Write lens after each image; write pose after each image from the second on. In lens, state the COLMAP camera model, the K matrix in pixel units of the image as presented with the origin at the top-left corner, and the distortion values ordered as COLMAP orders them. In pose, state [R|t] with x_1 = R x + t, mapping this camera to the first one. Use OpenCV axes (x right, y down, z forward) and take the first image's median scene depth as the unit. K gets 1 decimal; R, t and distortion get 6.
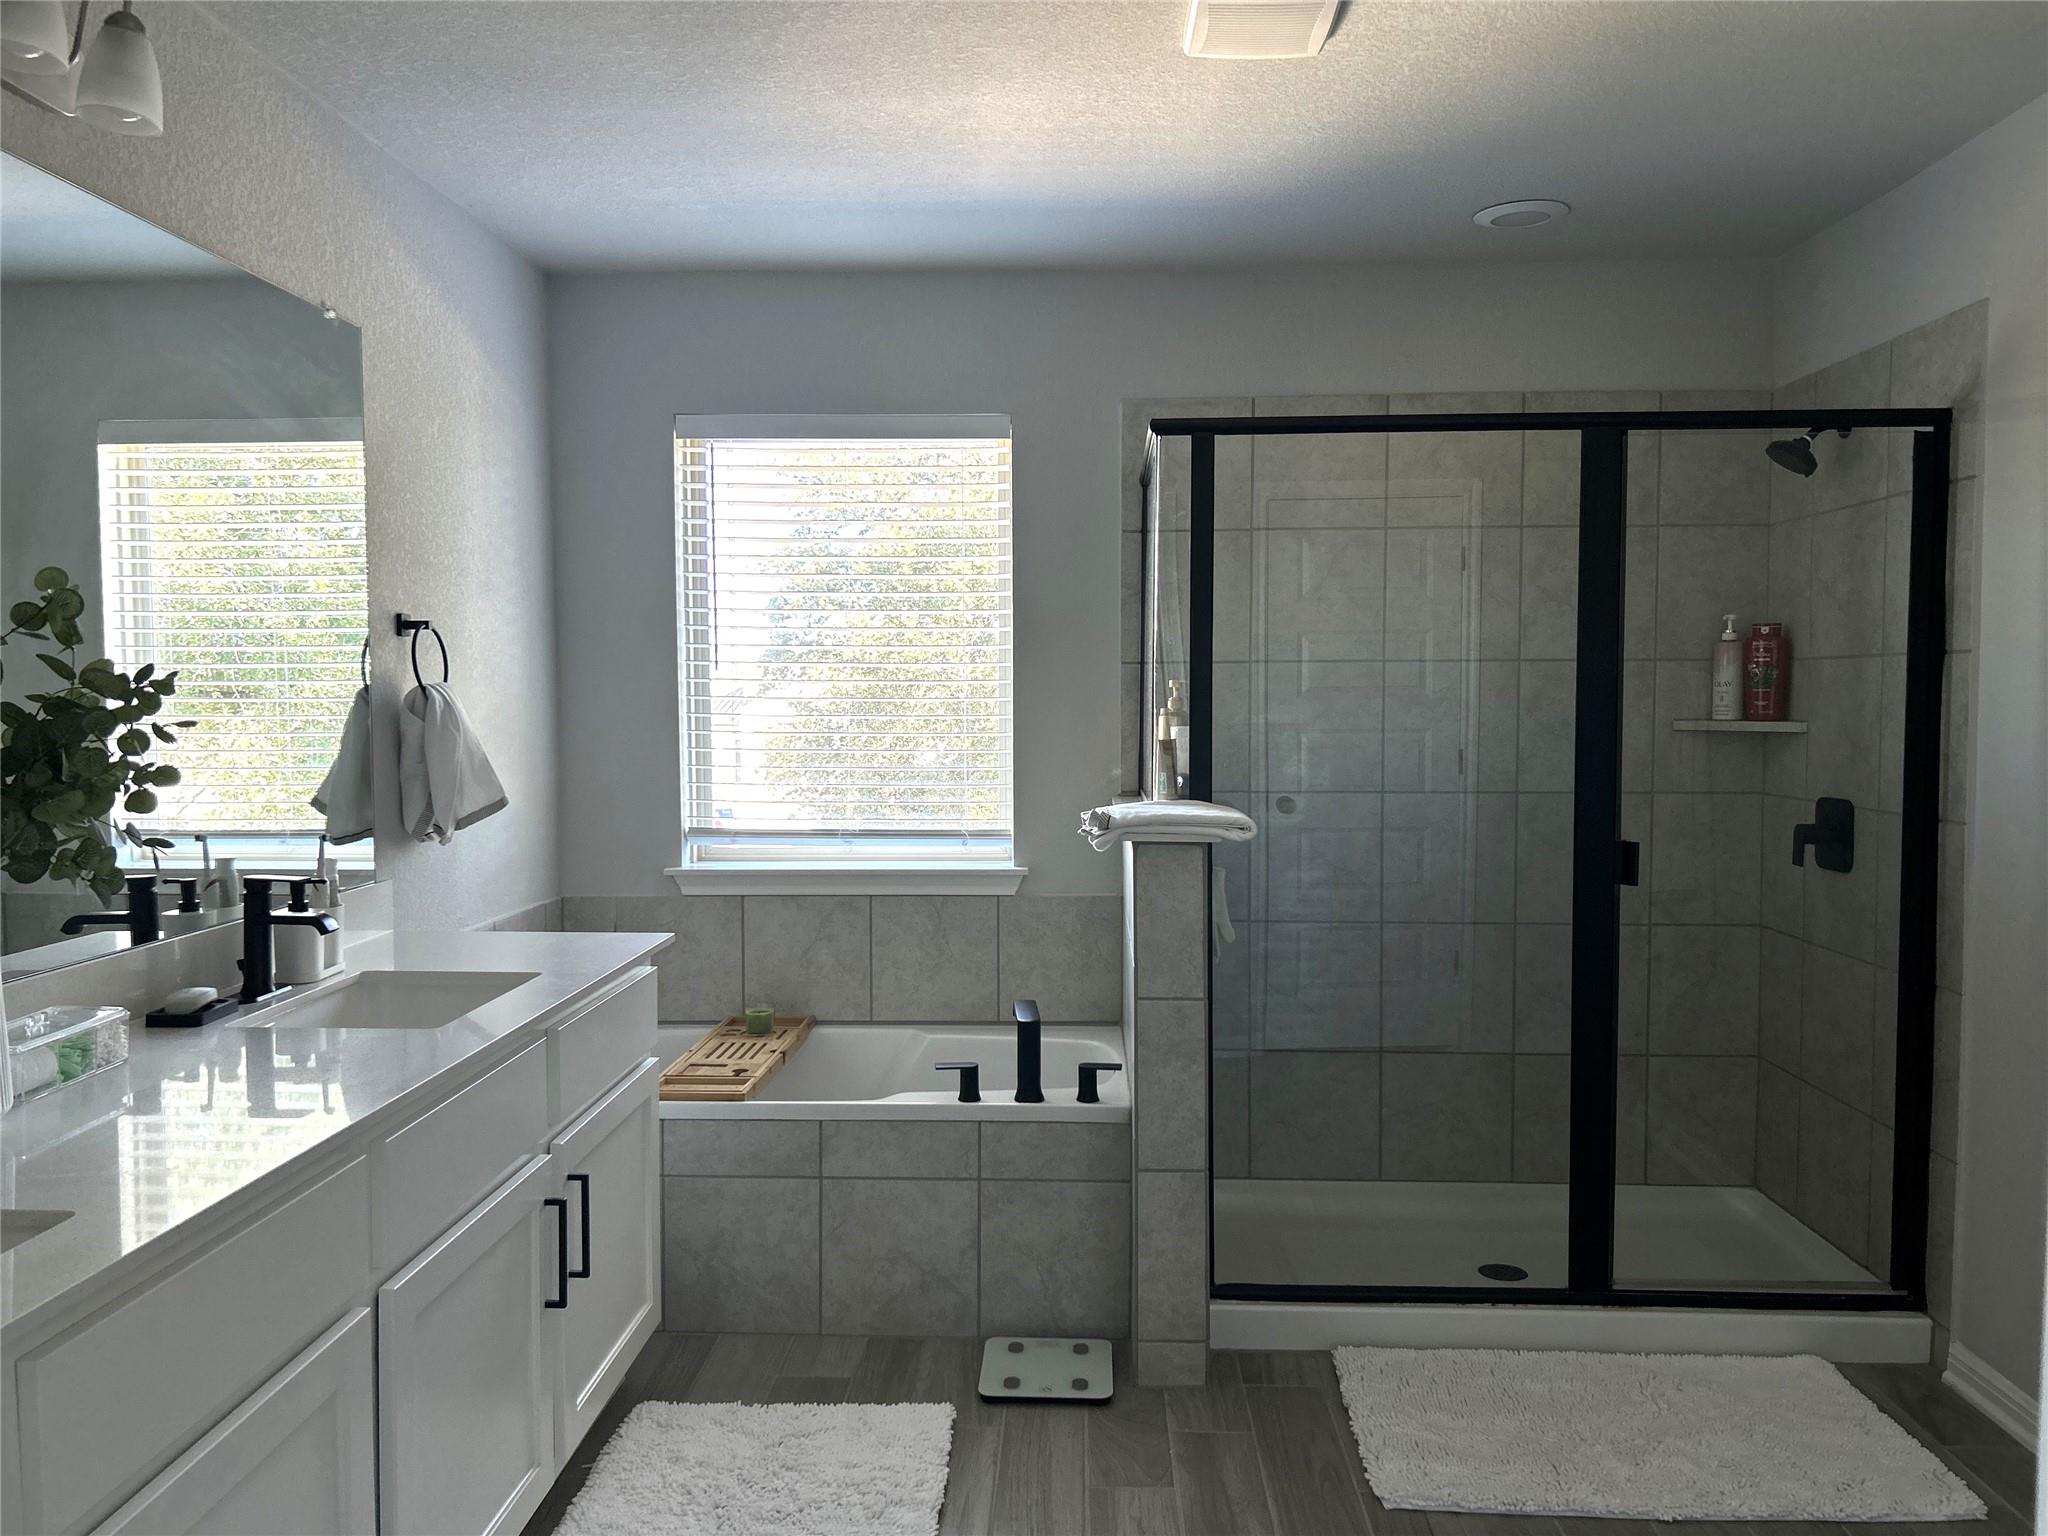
lens RADIAL K [[1535.9, 0, 1017.0], [0, 1535.9, 764.9], [0, 0, 1]] dist [0.058602, -0.112726]
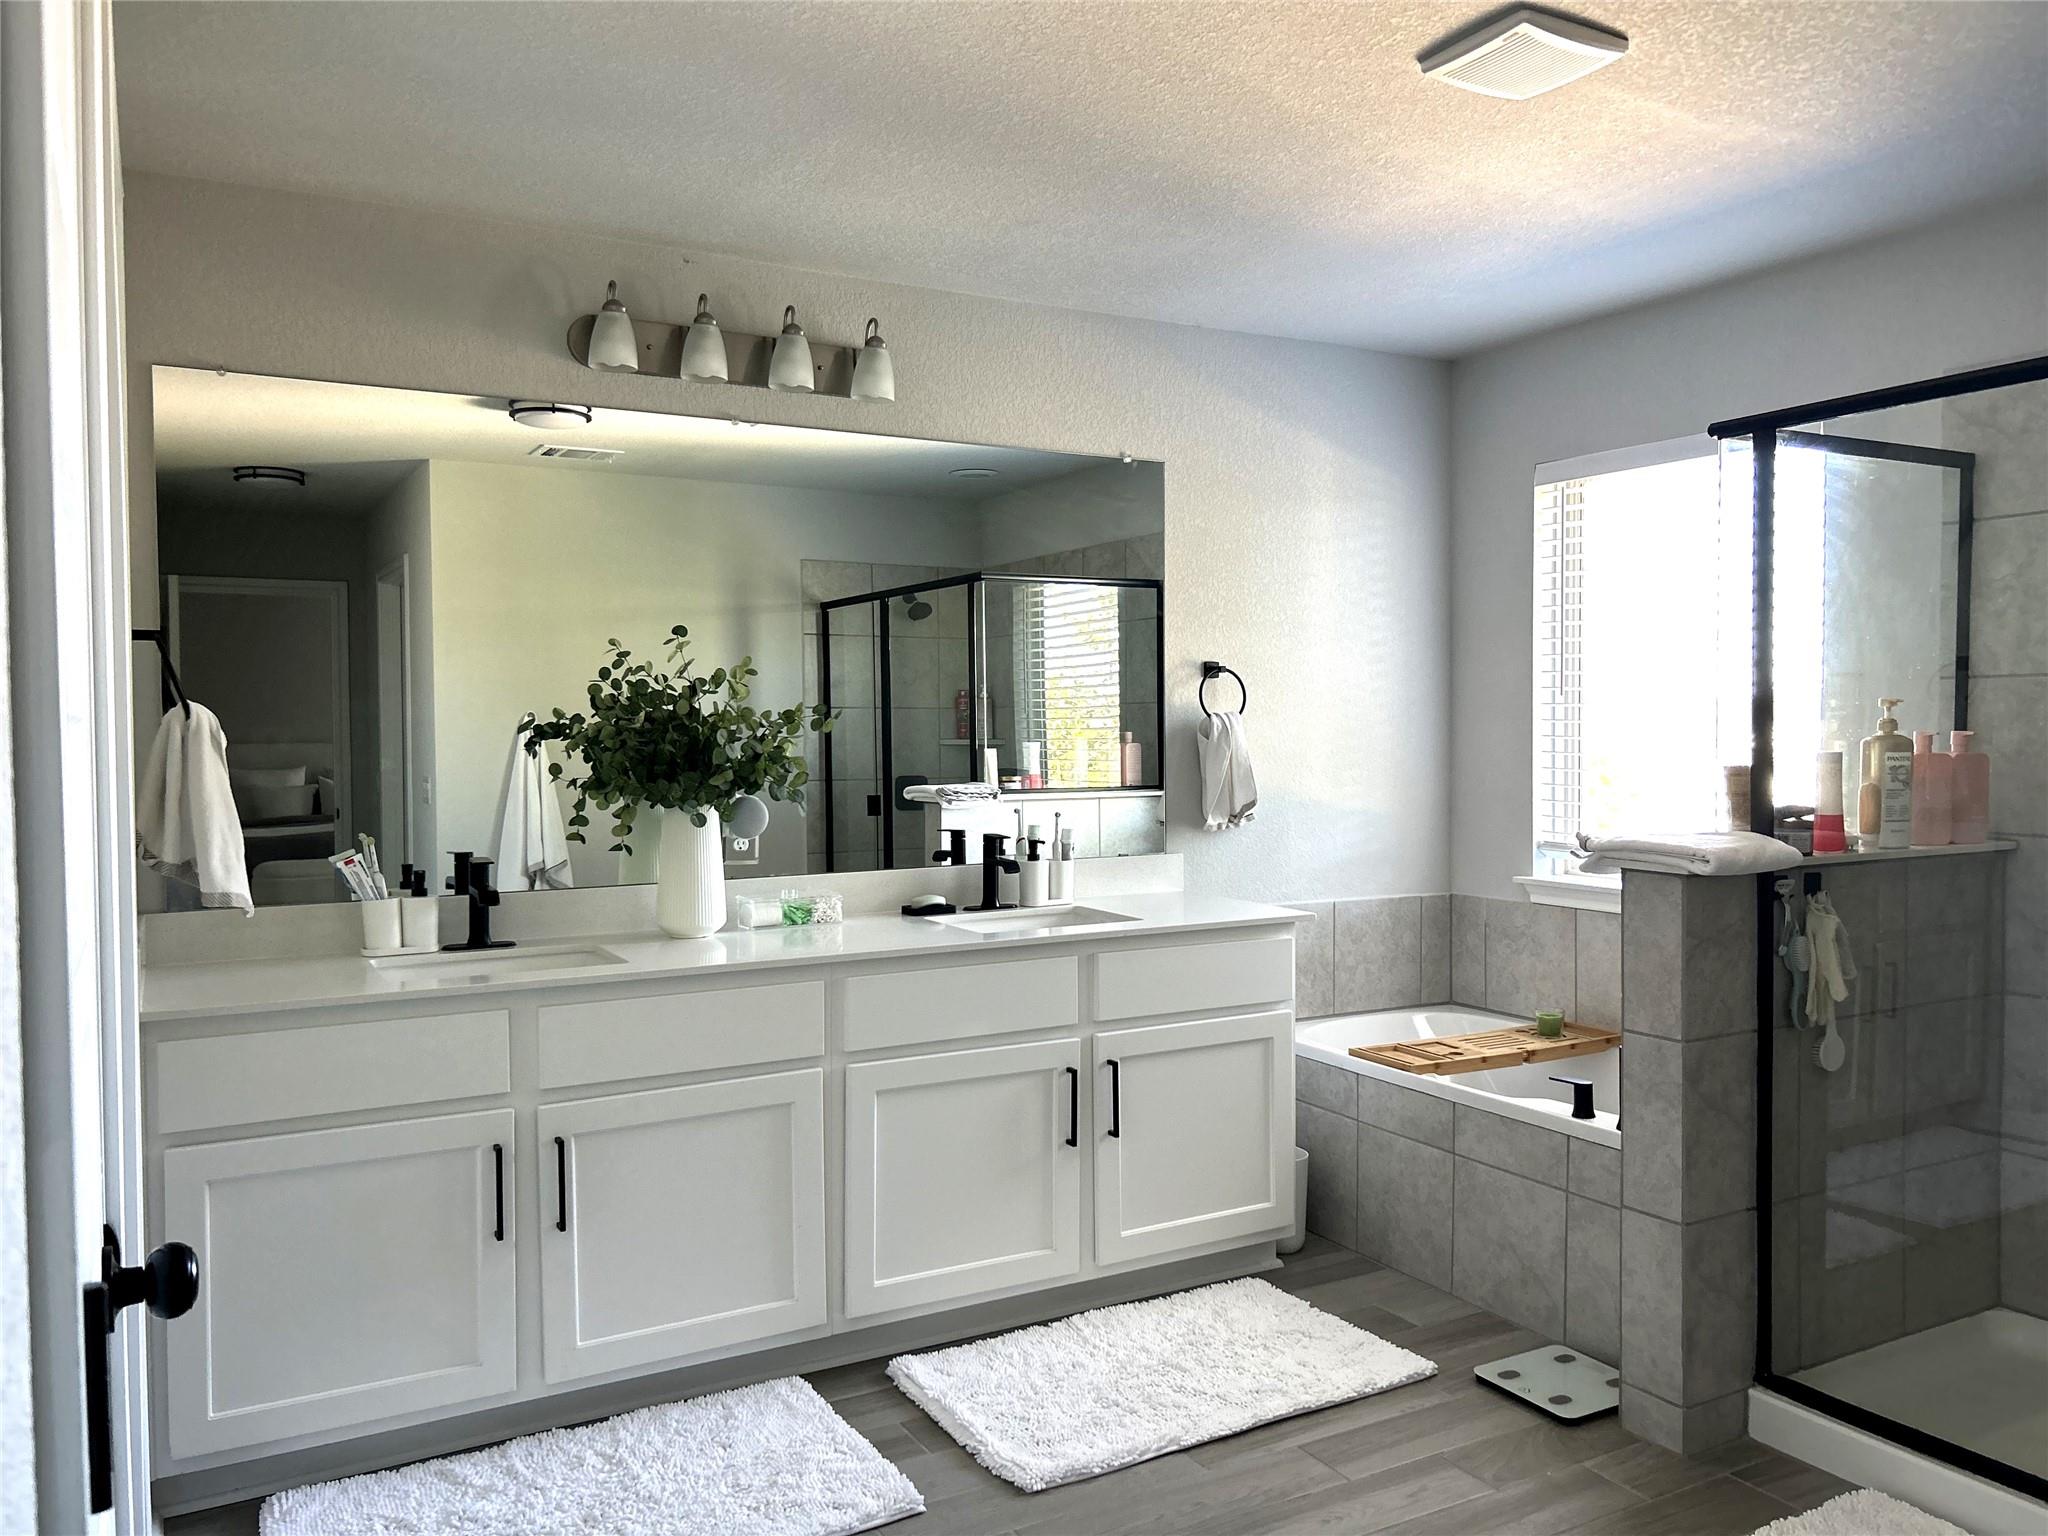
lens RADIAL K [[1535.9, 0, 1017.0], [0, 1535.9, 764.9], [0, 0, 1]] dist [0.058602, -0.112726]
pose [[0.516941, 0.021303, -0.855756, 0.658645], [-0.034707, 0.999390, 0.003913, -0.005356], [0.855317, 0.027678, 0.517365, 0.148921]]
